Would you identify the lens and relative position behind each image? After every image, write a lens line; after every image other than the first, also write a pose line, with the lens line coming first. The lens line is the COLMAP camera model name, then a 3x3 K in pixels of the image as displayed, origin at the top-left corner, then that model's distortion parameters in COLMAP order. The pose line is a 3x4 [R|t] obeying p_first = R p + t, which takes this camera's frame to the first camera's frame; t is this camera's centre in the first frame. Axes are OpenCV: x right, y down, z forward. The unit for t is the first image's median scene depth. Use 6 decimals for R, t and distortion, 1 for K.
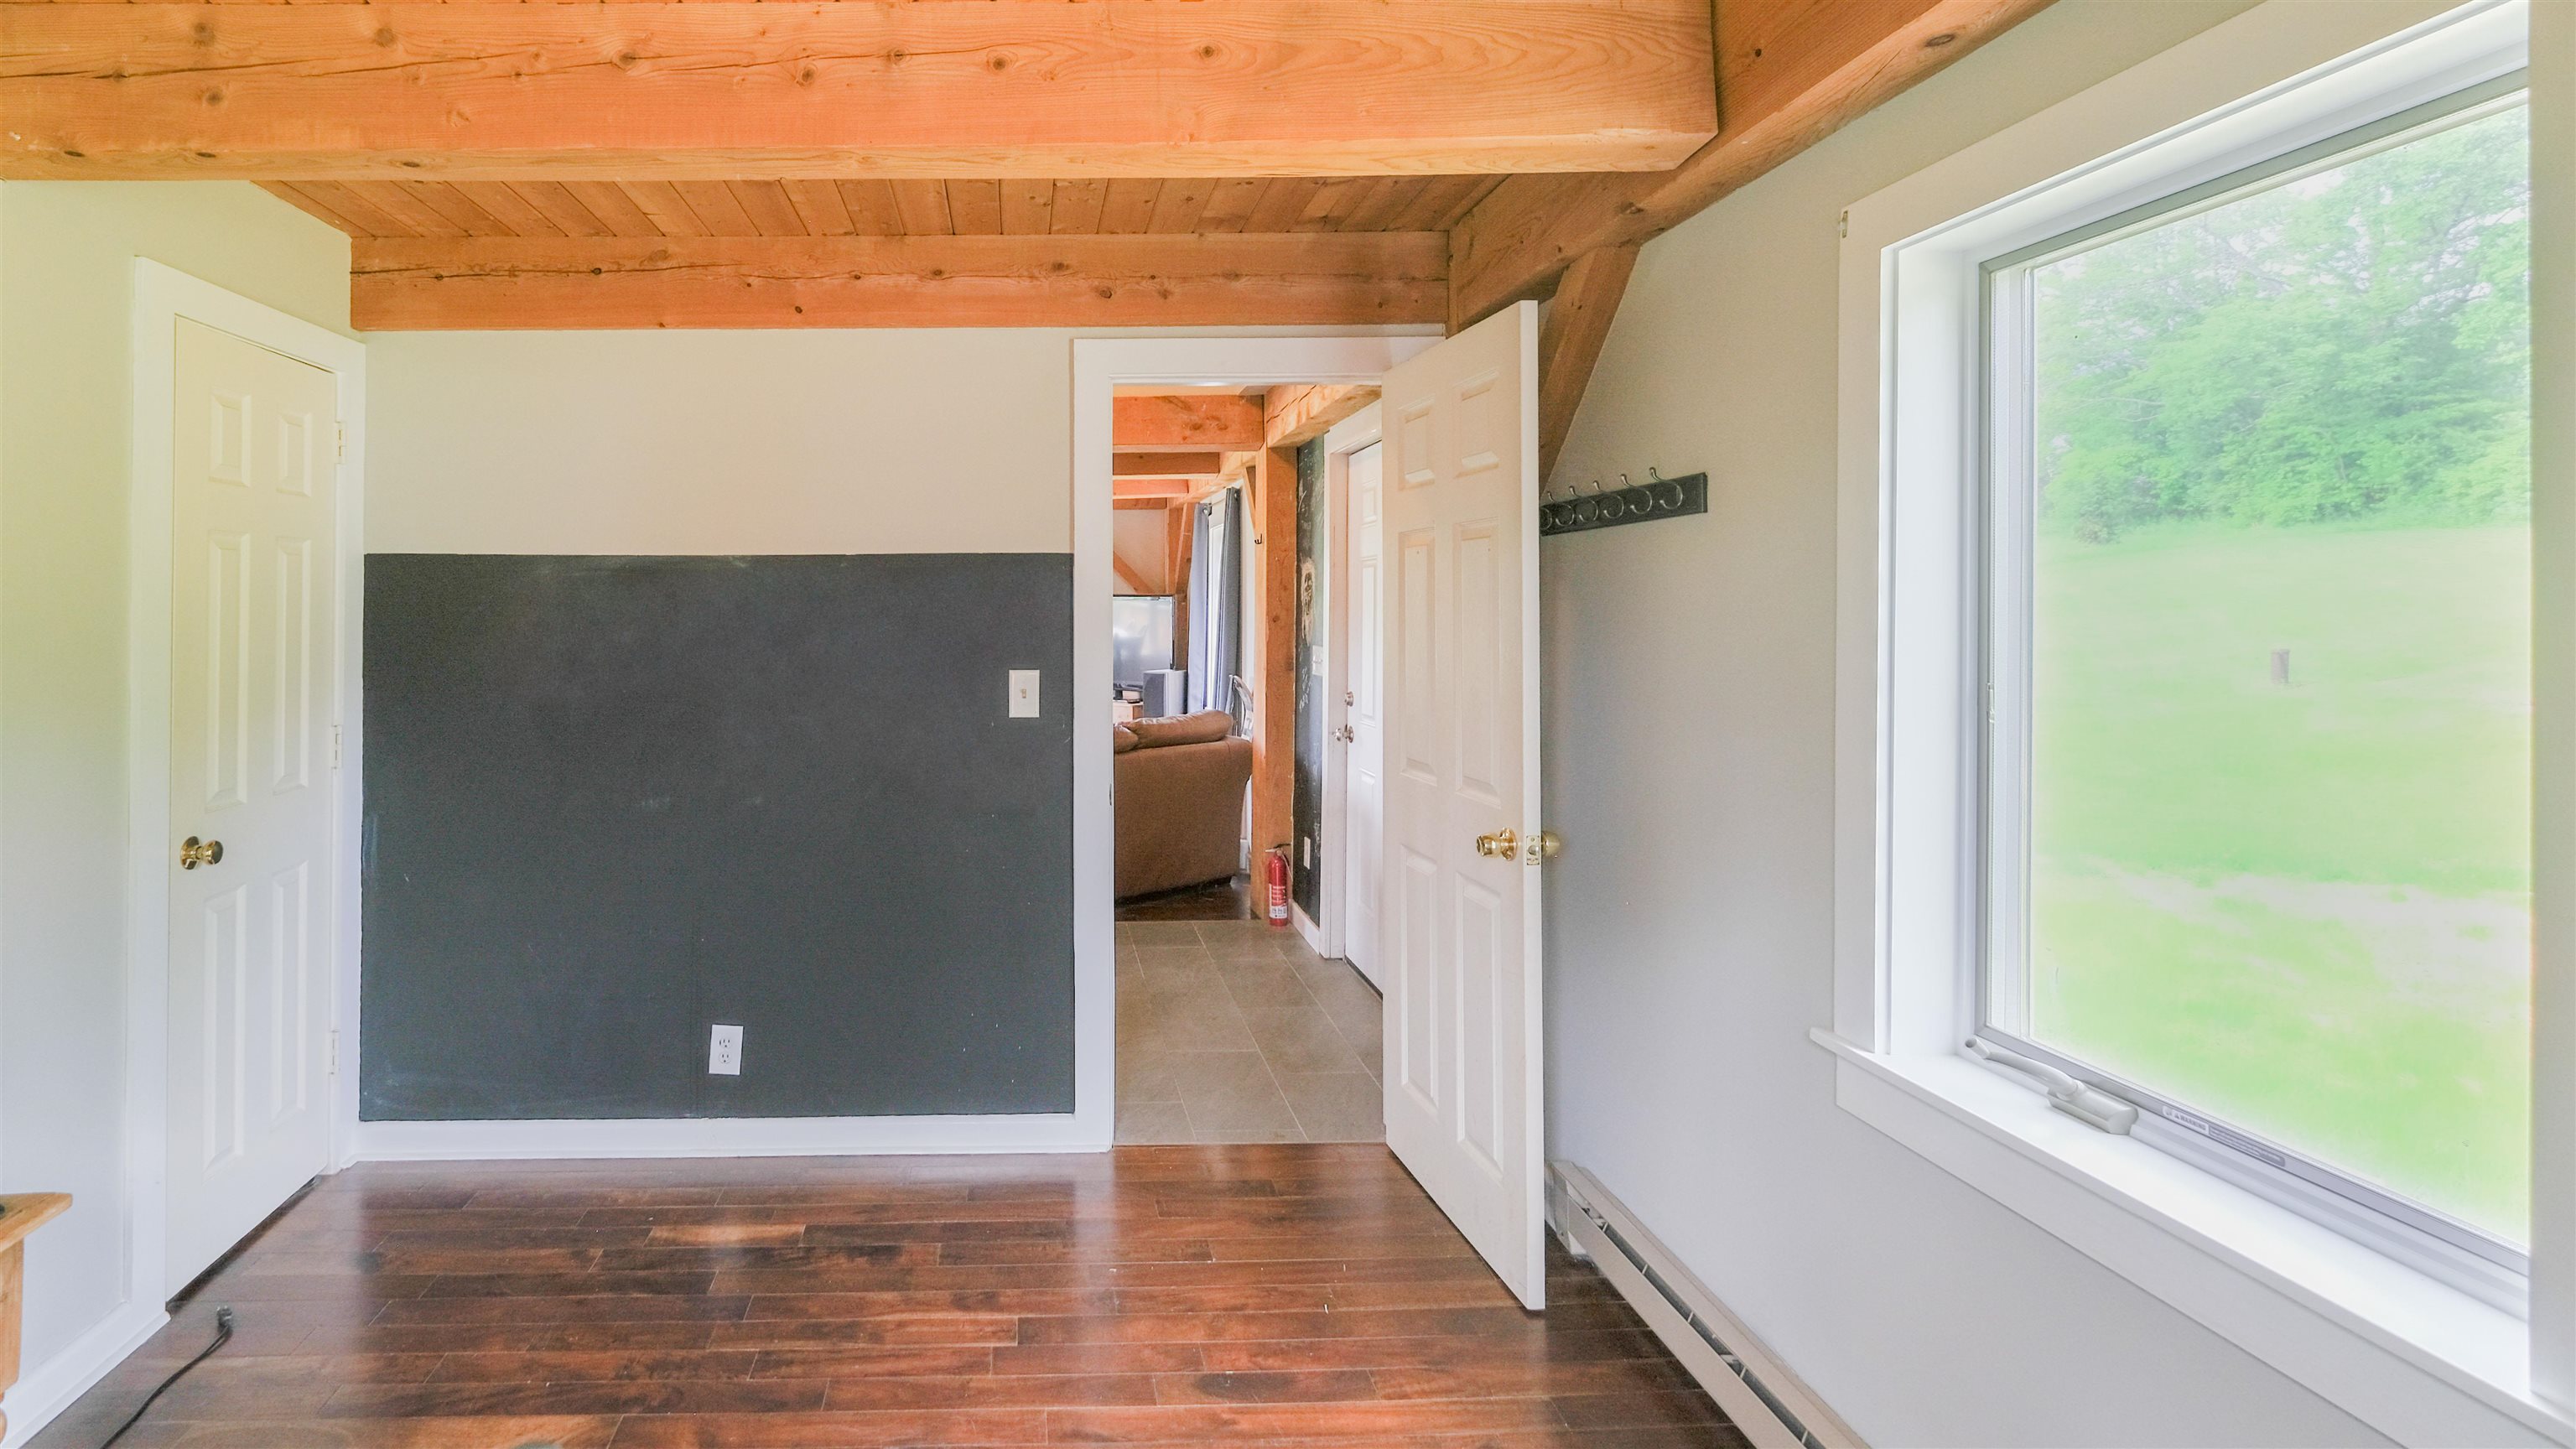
lens RADIAL K [[1193.7, 0, 1285.5], [0, 1193.7, 601.3], [0, 0, 1]] dist [0.000251, 0.000927]
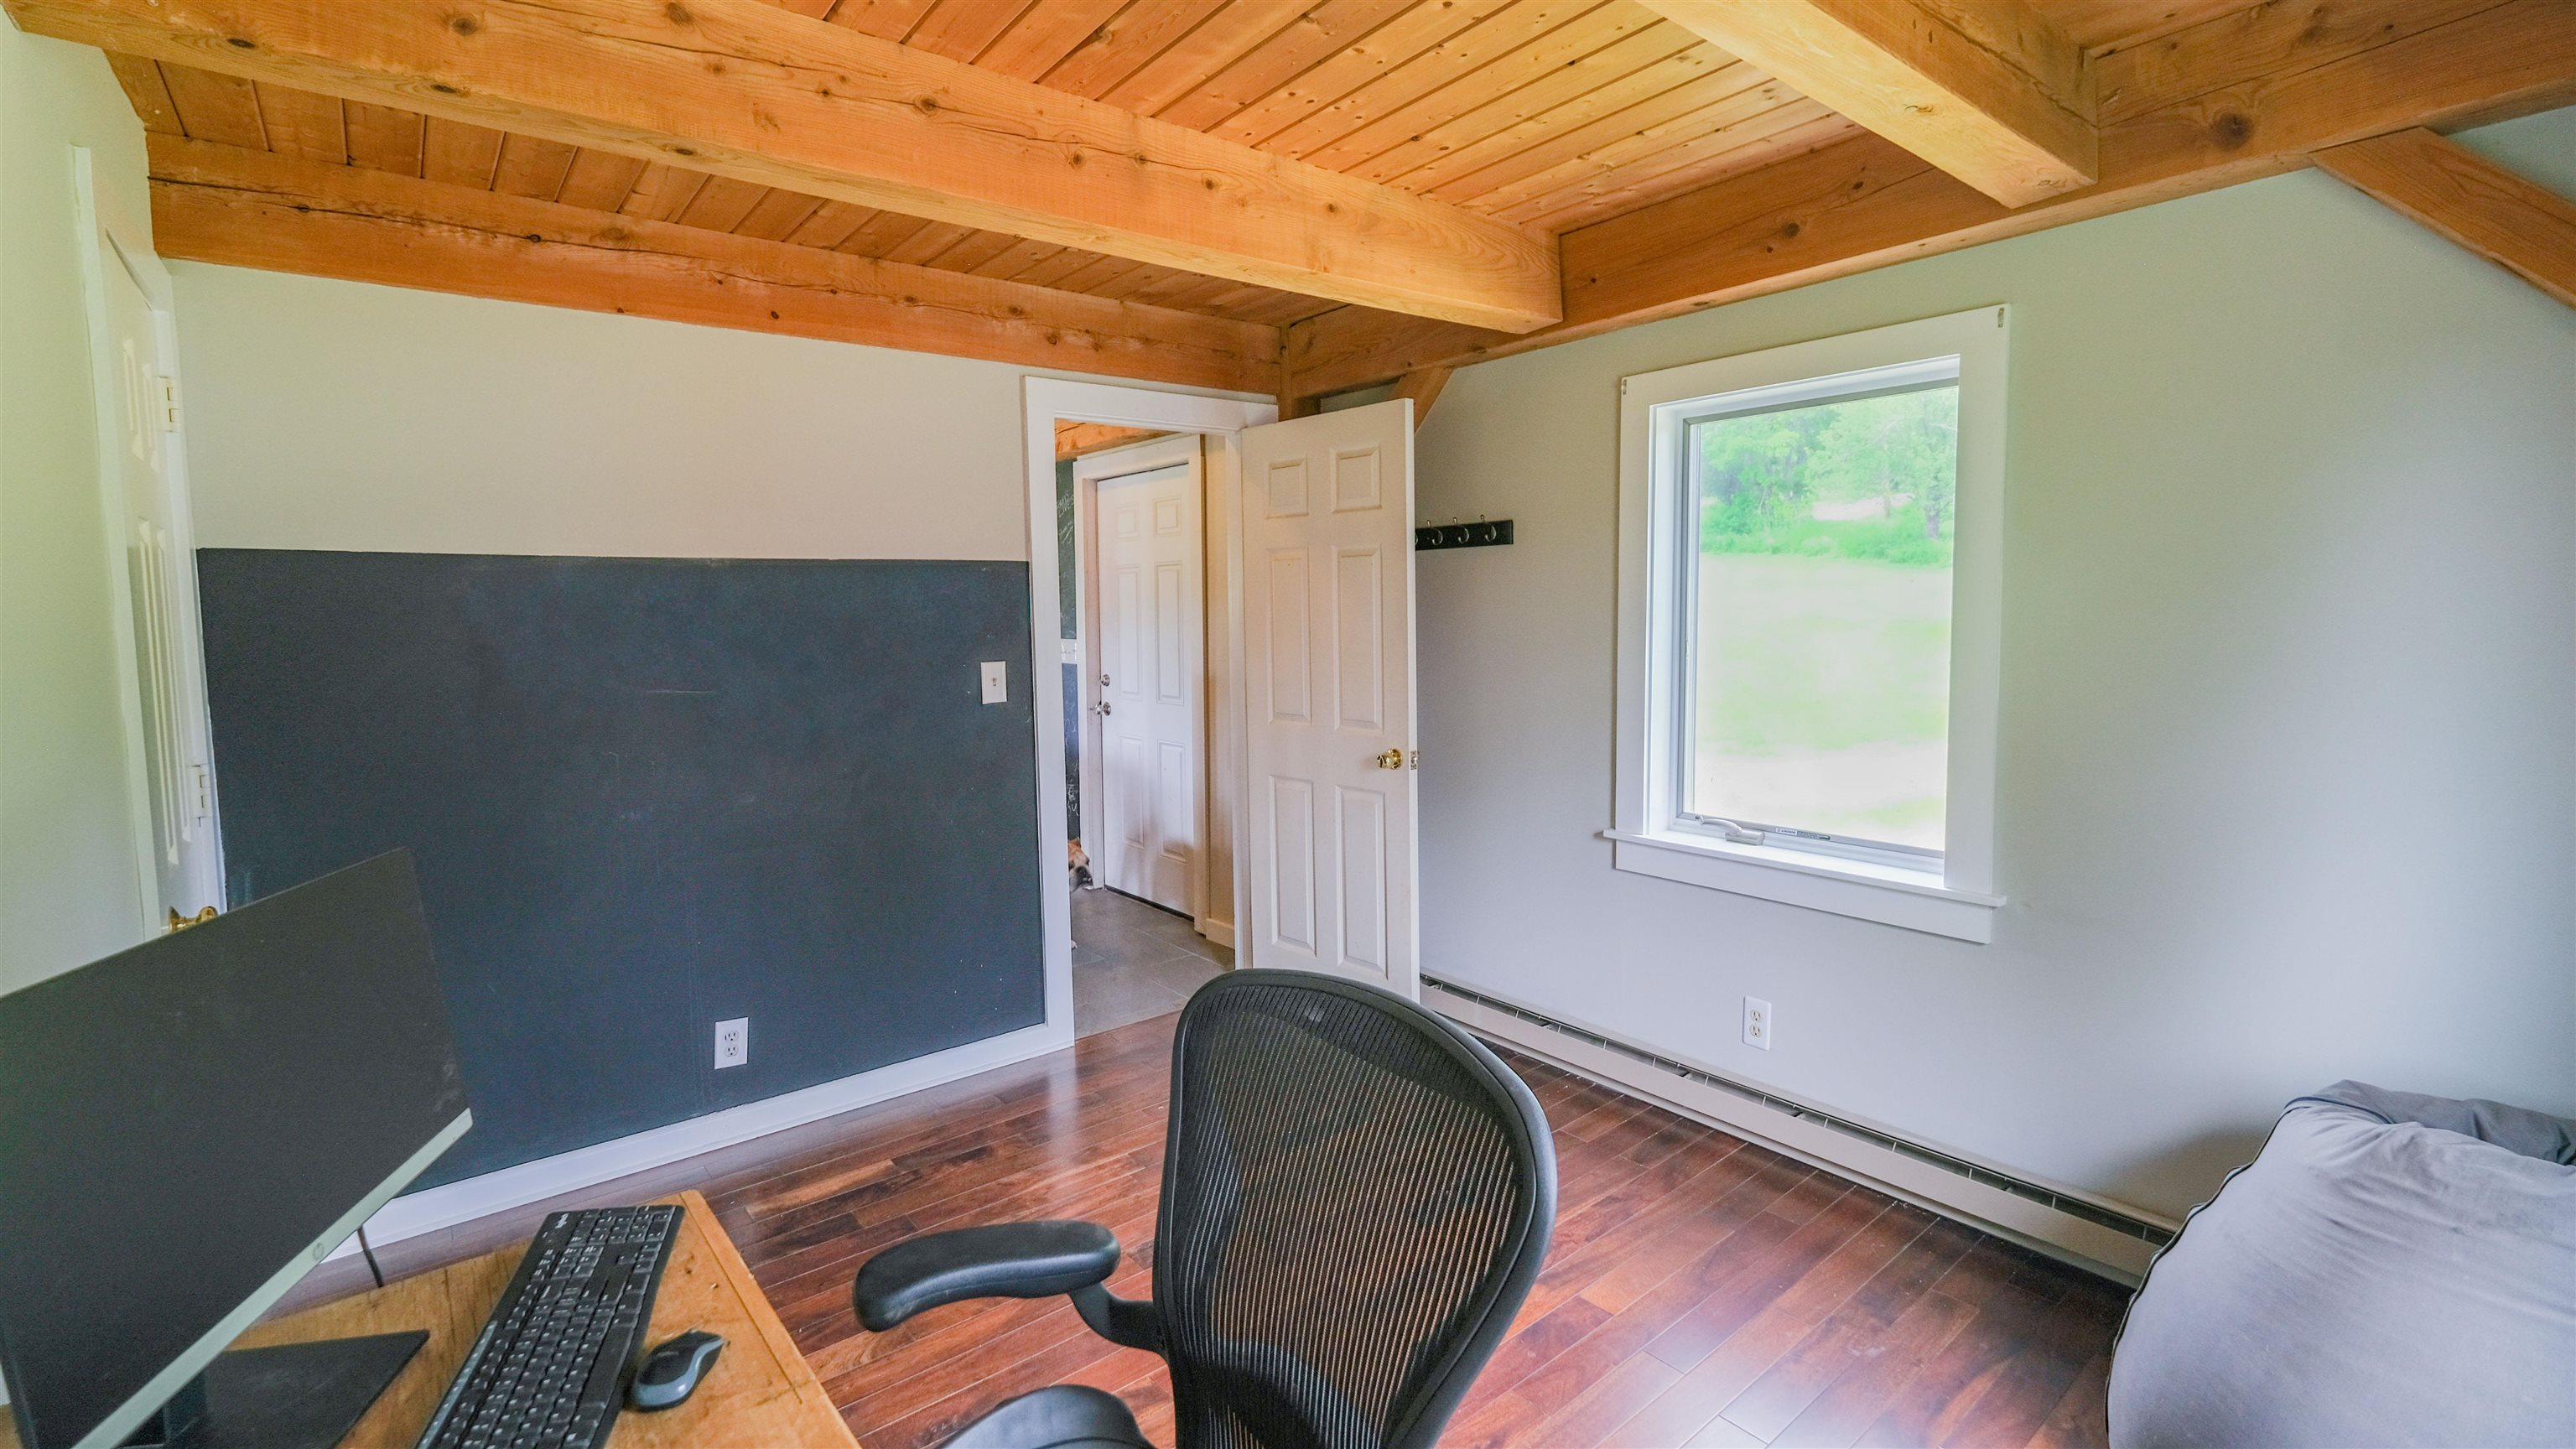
lens RADIAL K [[1115.7, 0, 1256.8], [0, 1115.7, 686.3], [0, 0, 1]] dist [0.003514, 0.000400]
pose [[0.796472, -0.052868, 0.602360, -0.739772], [0.008591, 0.997059, 0.076151, 0.001123], [-0.604614, -0.055478, 0.794584, -0.019964]]
